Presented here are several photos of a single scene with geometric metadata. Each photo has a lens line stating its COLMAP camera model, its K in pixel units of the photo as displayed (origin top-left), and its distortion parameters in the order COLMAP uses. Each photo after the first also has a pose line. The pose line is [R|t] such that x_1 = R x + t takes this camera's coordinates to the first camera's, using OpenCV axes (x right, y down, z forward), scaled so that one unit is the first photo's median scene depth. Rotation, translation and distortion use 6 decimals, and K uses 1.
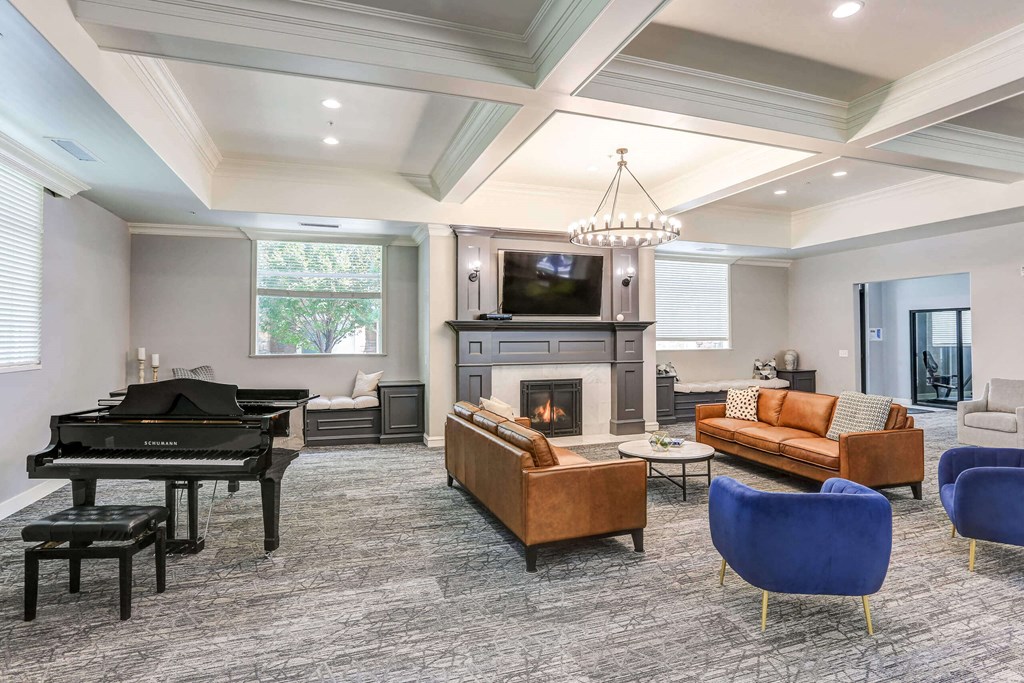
lens RADIAL K [[526.4, 0, 510.9], [0, 526.4, 336.2], [0, 0, 1]] dist [0.004812, 0.016901]
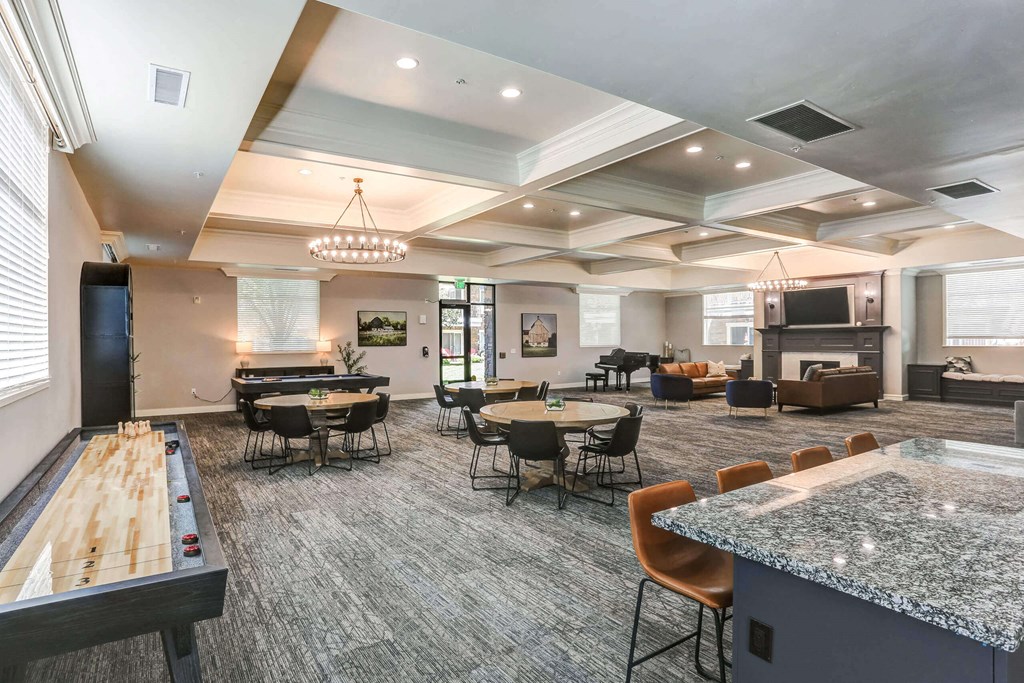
lens RADIAL K [[575.2, 0, 503.8], [0, 575.2, 334.5], [0, 0, 1]] dist [-0.003095, 0.025485]
pose [[0.289545, -0.008027, -0.957131, 1.658164], [0.007953, 0.999950, -0.005980, -0.002954], [0.957131, -0.005880, 0.289594, -0.555934]]
